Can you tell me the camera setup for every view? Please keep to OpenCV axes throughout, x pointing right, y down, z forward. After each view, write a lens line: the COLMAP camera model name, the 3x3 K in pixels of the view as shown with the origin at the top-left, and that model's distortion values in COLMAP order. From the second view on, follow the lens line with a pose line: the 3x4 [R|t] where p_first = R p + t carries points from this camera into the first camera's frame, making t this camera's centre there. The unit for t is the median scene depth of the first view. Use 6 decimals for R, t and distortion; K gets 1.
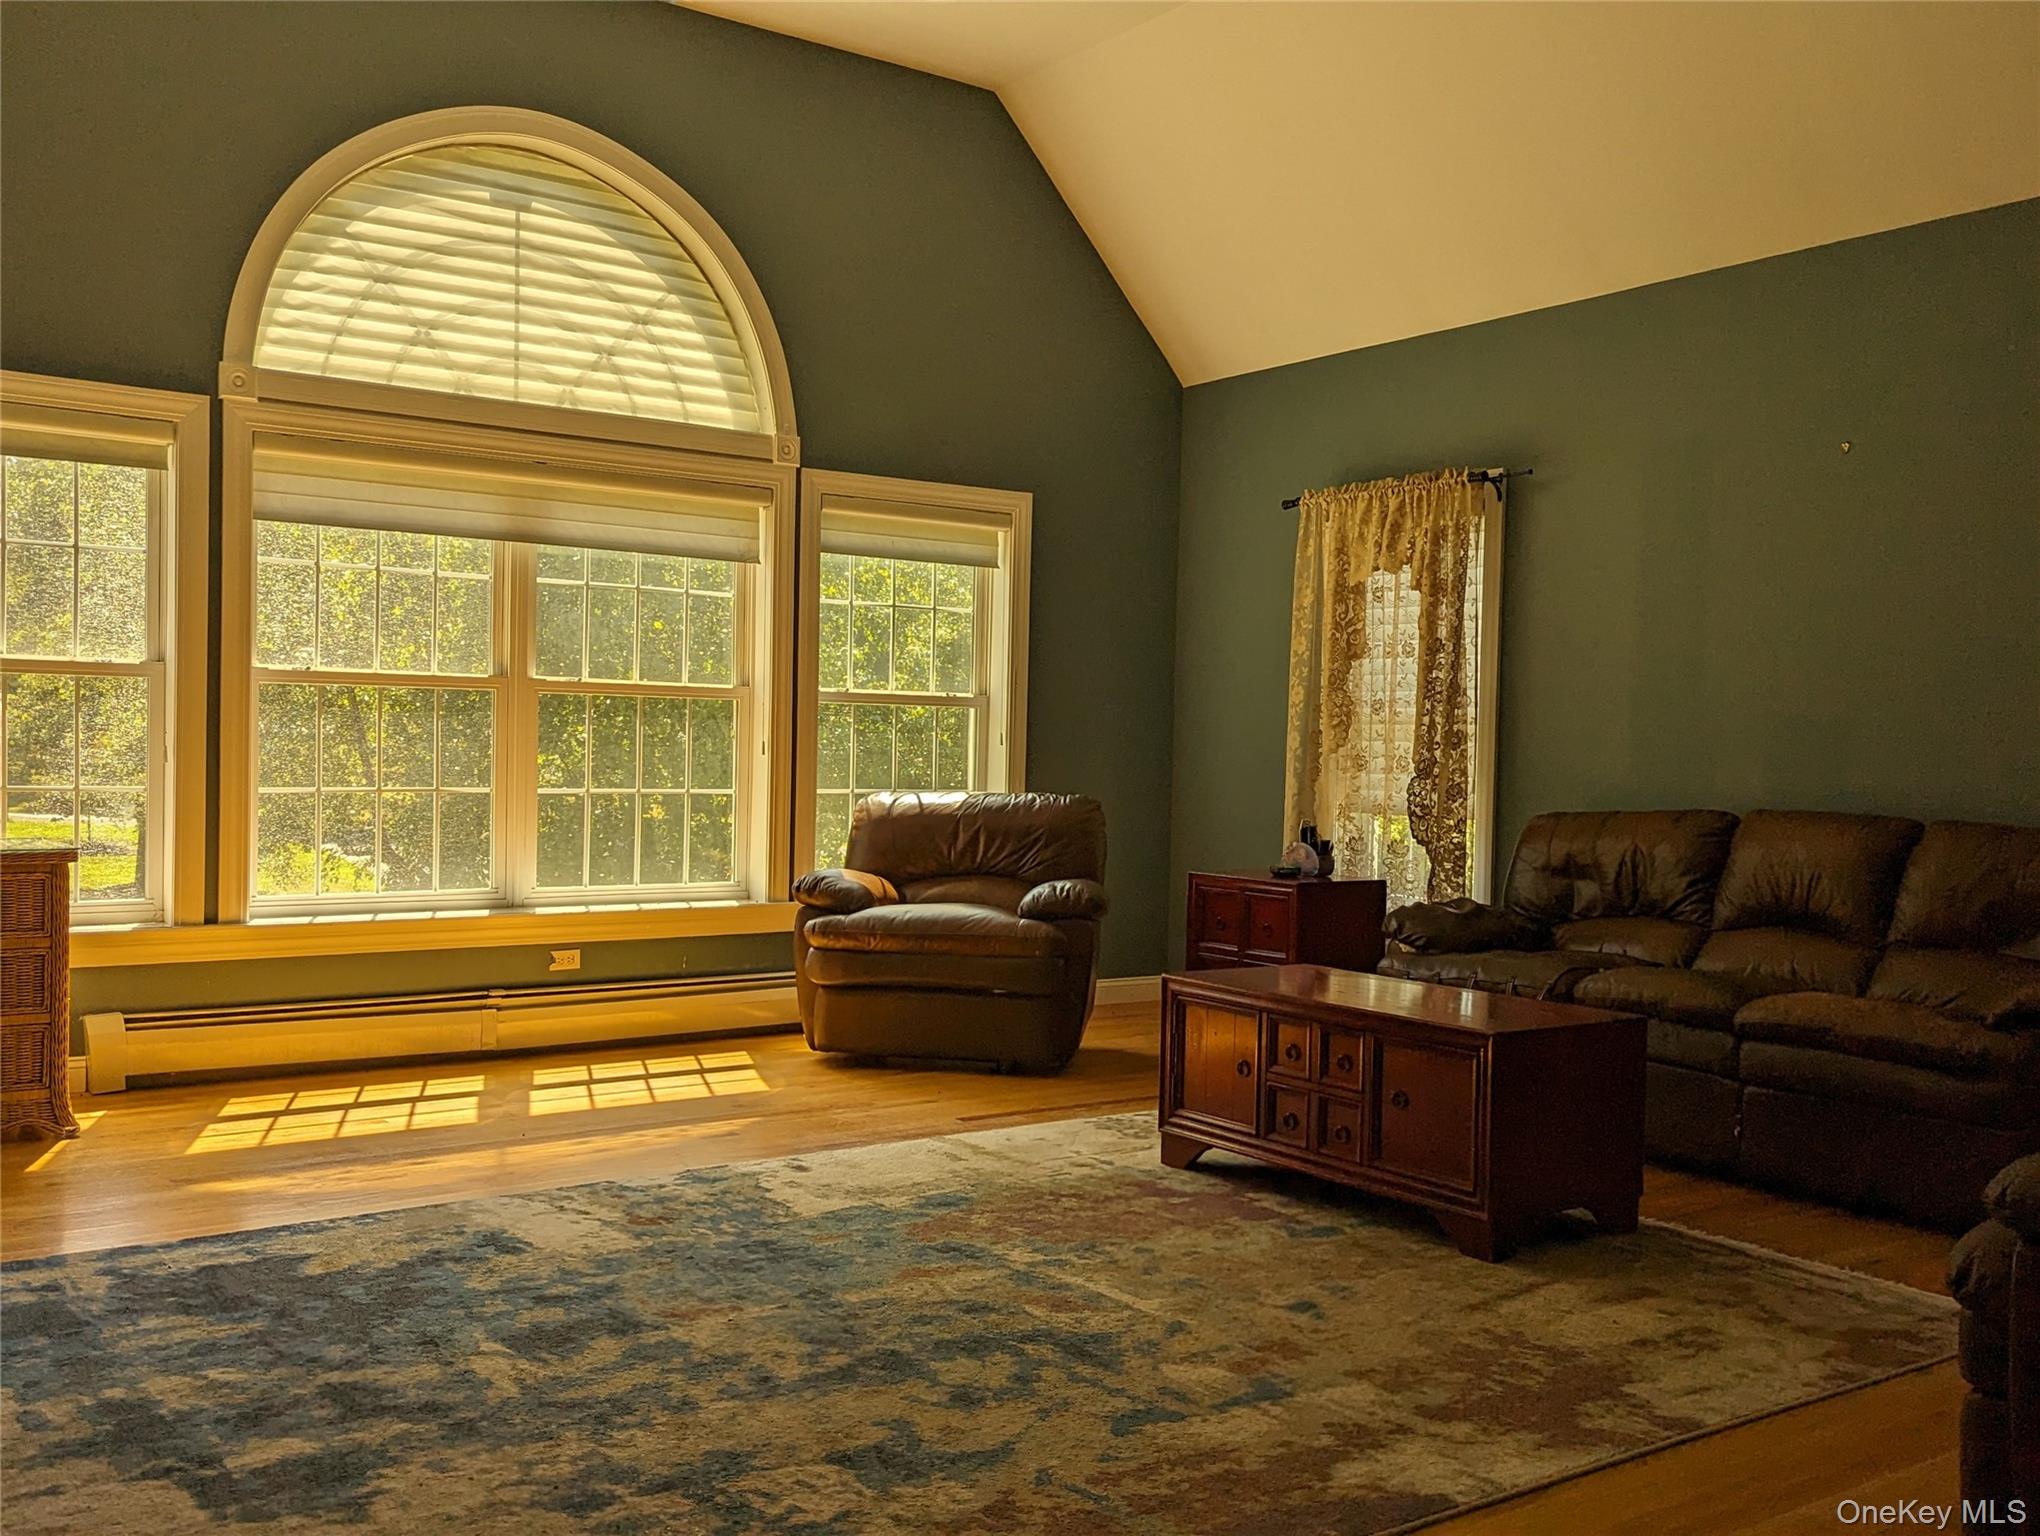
lens RADIAL K [[1840.7, 0, 1020.1], [0, 1840.7, 776.0], [0, 0, 1]] dist [0.049135, -0.003312]
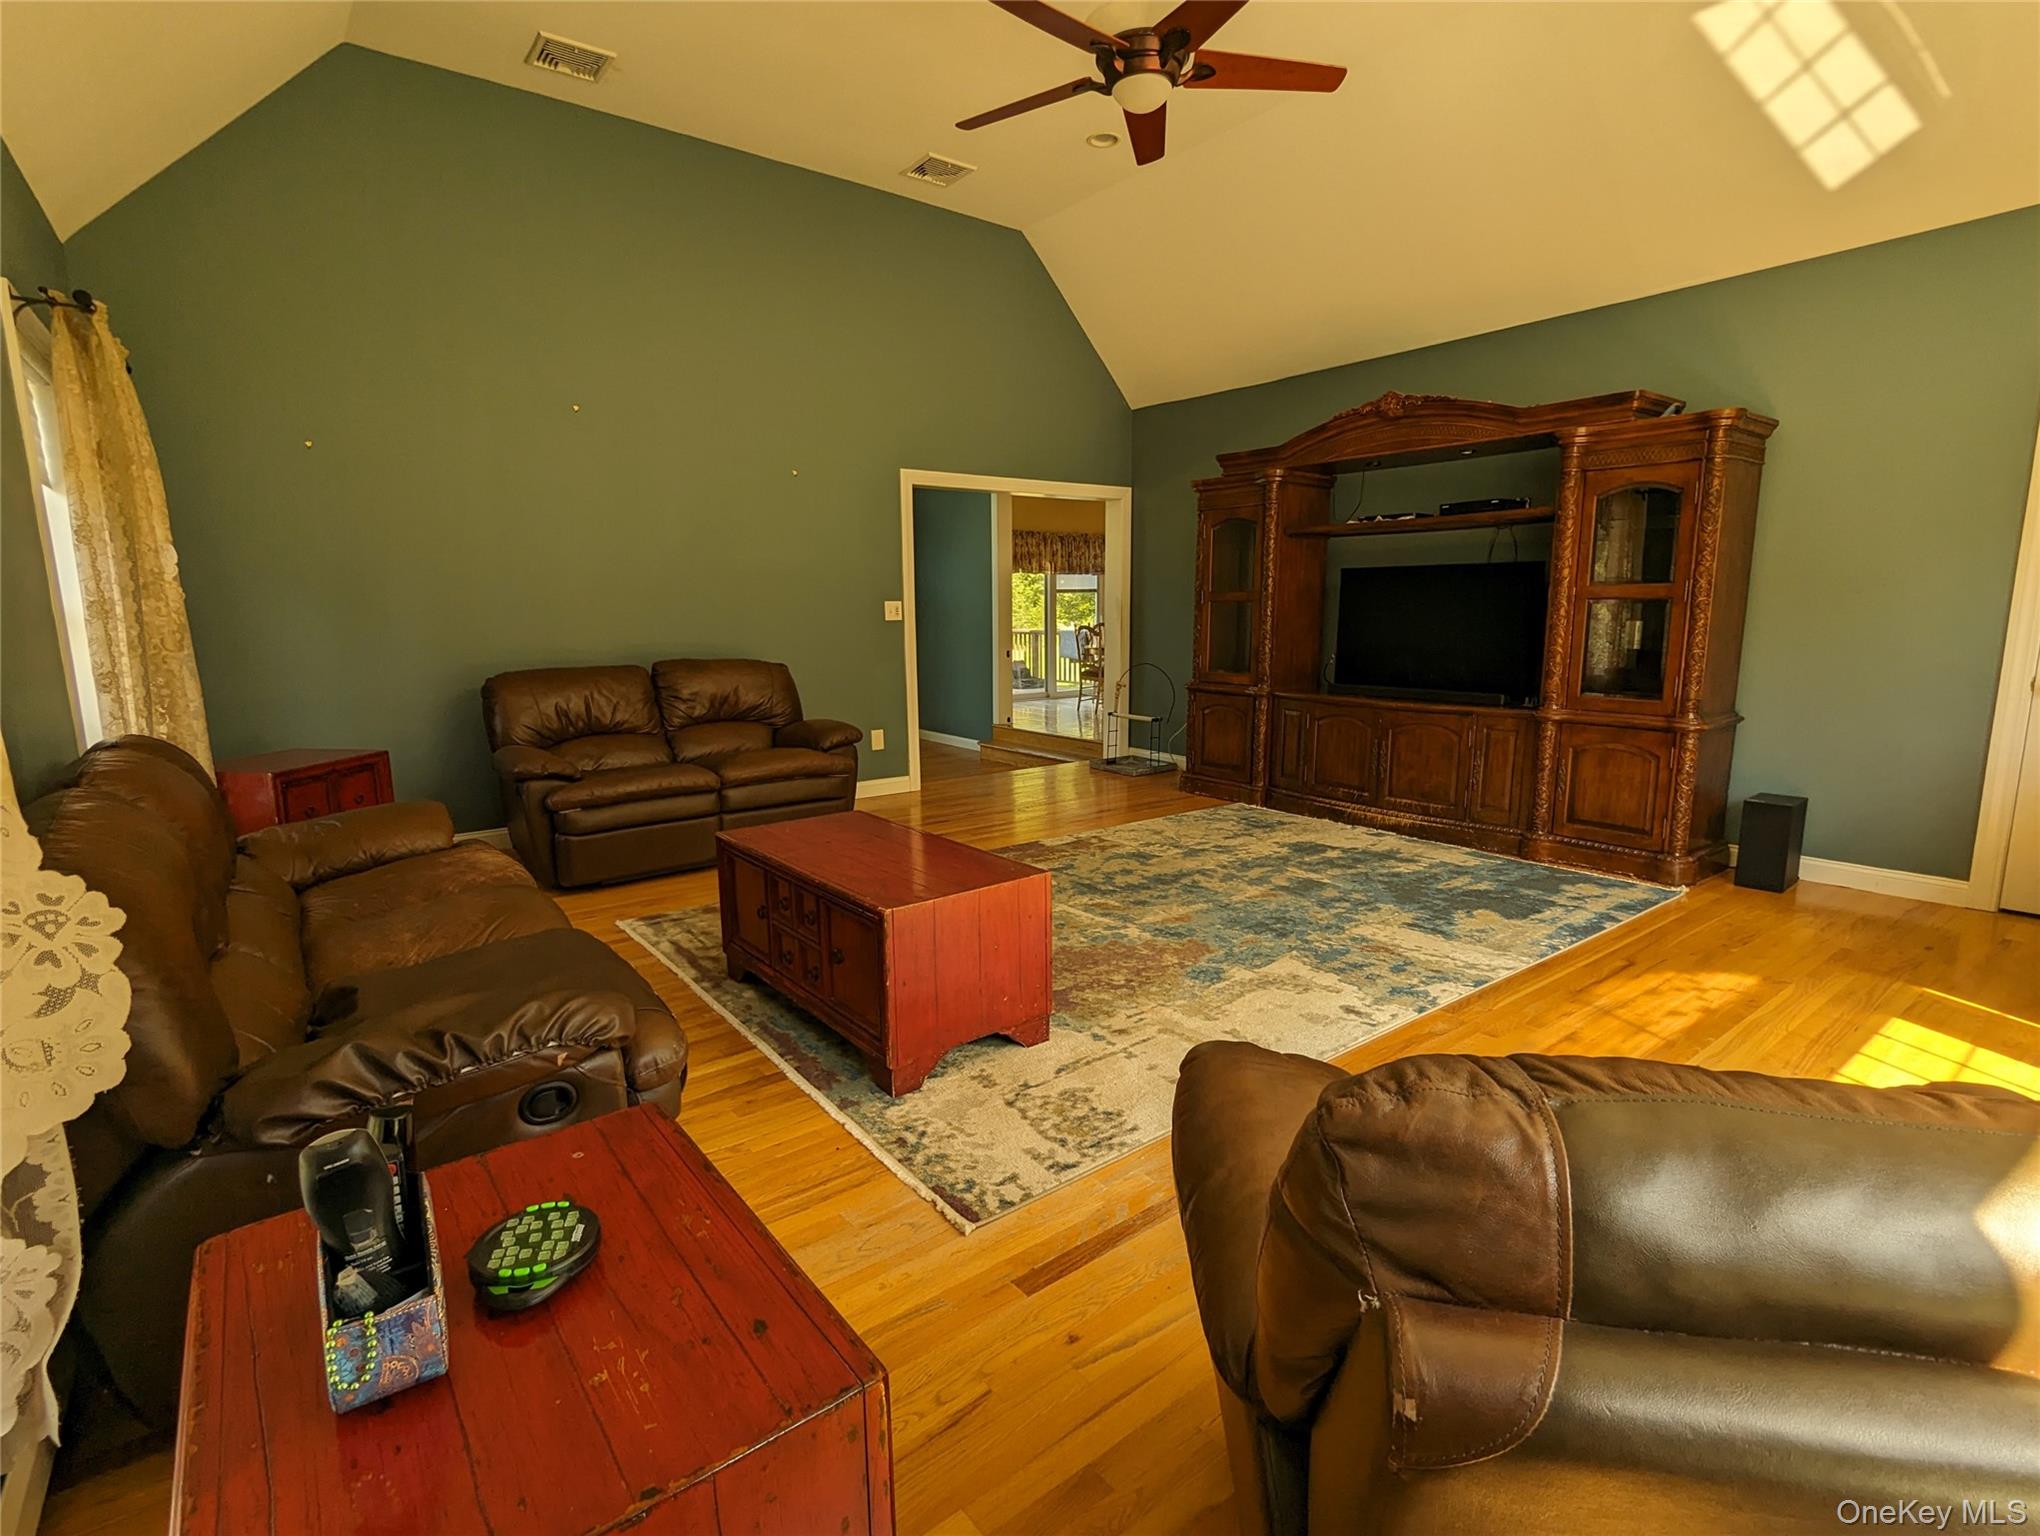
lens RADIAL K [[983.8, 0, 1017.4], [0, 983.8, 777.4], [0, 0, 1]] dist [0.001346, 0.000578]
pose [[-0.999597, -0.006157, -0.027715, 0.146272], [-0.011495, 0.980374, 0.196813, -0.073648], [0.025959, 0.197052, -0.980049, 2.000897]]
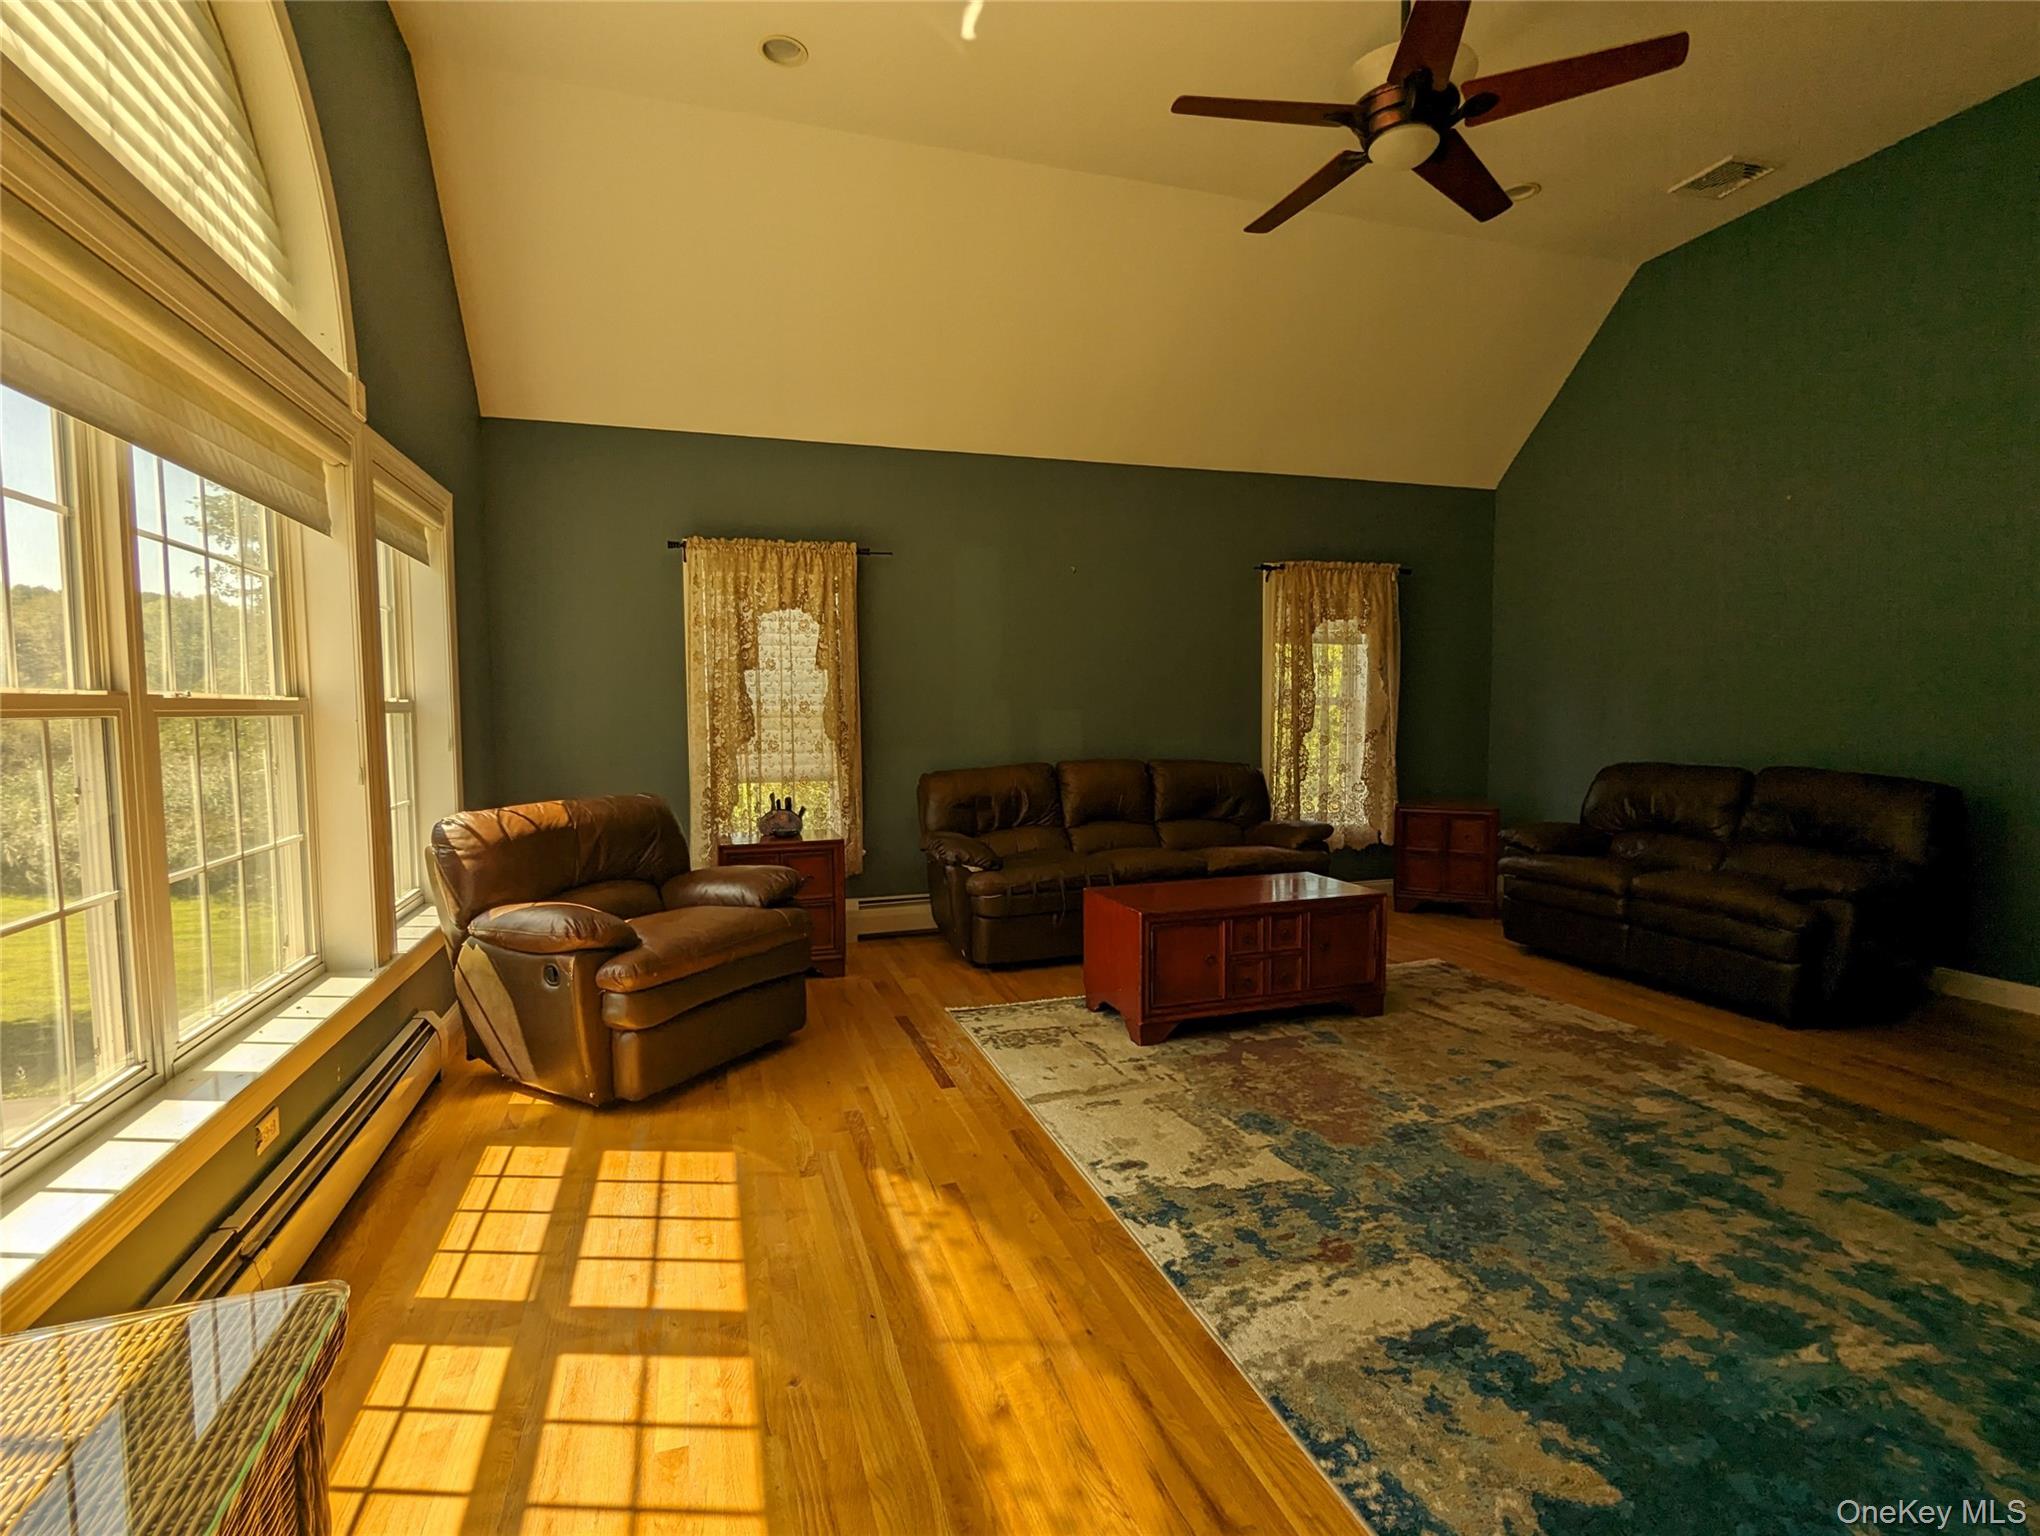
lens RADIAL K [[983.8, 0, 1016.8], [0, 983.8, 748.2], [0, 0, 1]] dist [0.001346, 0.000578]
pose [[0.306874, -0.063383, 0.949637, -0.835251], [0.031313, 0.997912, 0.056487, -0.077289], [-0.951235, 0.012402, 0.308218, 1.114198]]
